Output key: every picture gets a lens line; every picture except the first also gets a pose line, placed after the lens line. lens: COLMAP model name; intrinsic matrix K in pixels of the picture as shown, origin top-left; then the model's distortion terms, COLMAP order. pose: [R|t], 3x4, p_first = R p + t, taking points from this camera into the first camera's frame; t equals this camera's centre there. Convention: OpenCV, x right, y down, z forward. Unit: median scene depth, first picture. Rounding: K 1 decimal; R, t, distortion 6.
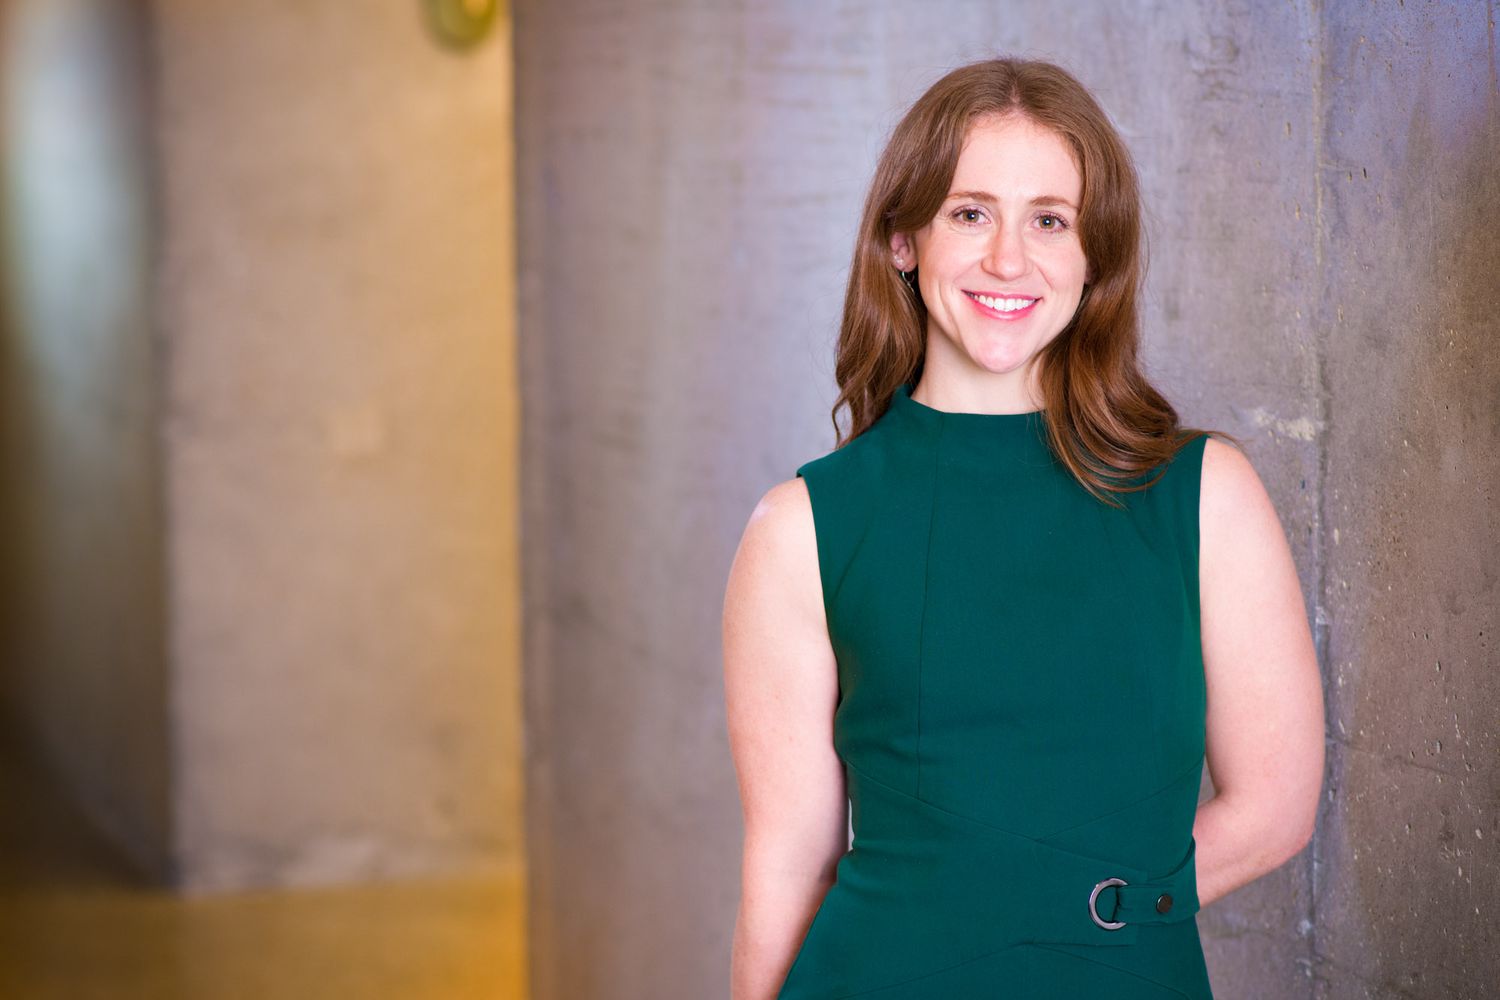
lens RADIAL K [[3629.0, 0, 749.9], [0, 3629.0, 500.0], [0, 0, 1]] dist [0.006041, 0.000000]
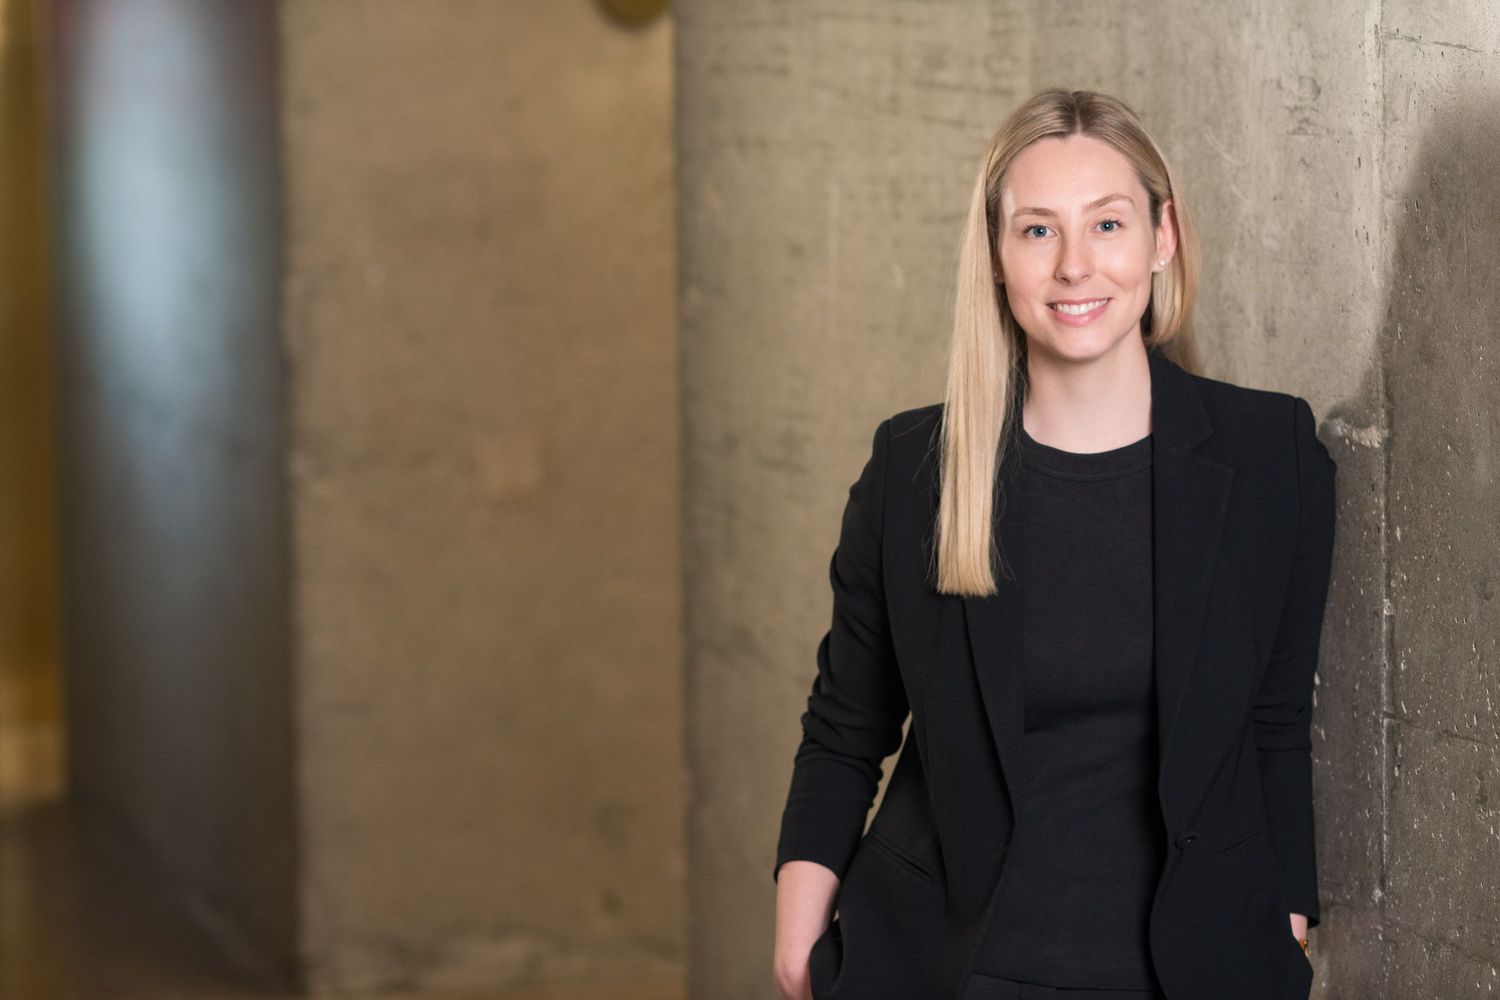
lens RADIAL K [[5752.3, 0, 750.0], [0, 5752.3, 499.8], [0, 0, 1]] dist [-0.054323, 0.000000]
pose [[0.997811, 0.002658, -0.066070, 0.079230], [-0.004123, 0.999749, -0.022042, 0.038202], [0.065995, 0.022266, 0.997571, -0.737141]]
